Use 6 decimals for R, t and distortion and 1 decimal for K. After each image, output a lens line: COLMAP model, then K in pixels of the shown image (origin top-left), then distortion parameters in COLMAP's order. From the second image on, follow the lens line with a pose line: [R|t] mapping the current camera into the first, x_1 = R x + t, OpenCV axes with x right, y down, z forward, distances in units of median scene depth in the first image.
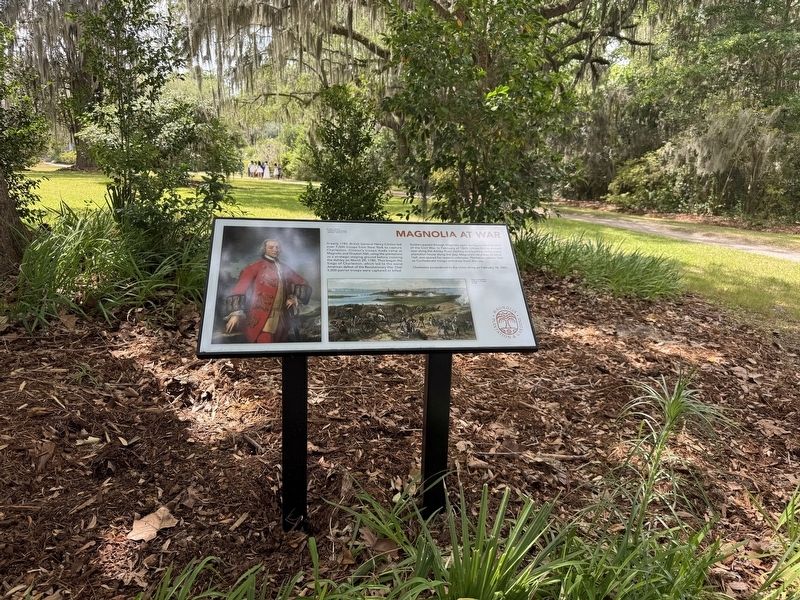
lens RADIAL K [[572.1, 0, 400.0], [0, 572.1, 300.0], [0, 0, 1]] dist [0.115129, -0.210930]
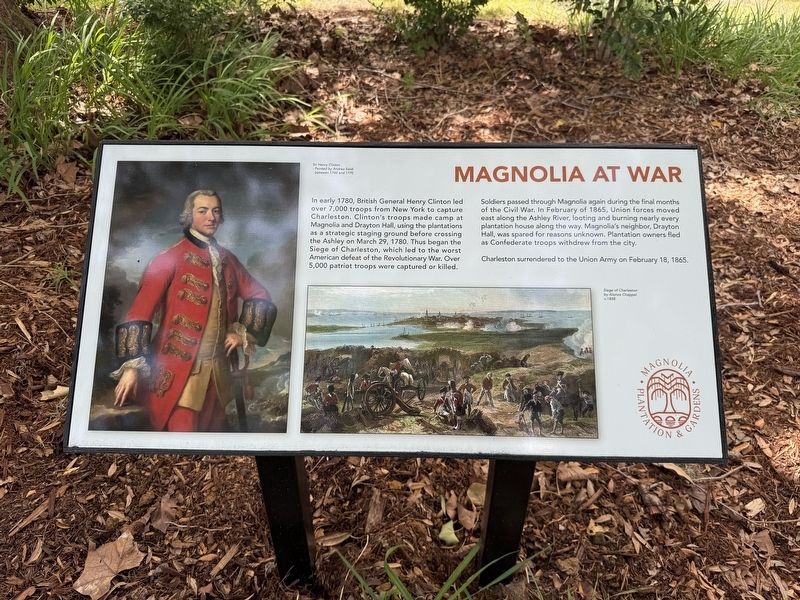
lens RADIAL K [[580.8, 0, 400.0], [0, 580.8, 300.0], [0, 0, 1]] dist [0.010838, -0.033059]
pose [[0.984279, 0.073334, -0.160680, 0.035042], [-0.003288, 0.917182, 0.398456, -0.216382], [0.176593, -0.391663, 0.903003, 0.514489]]
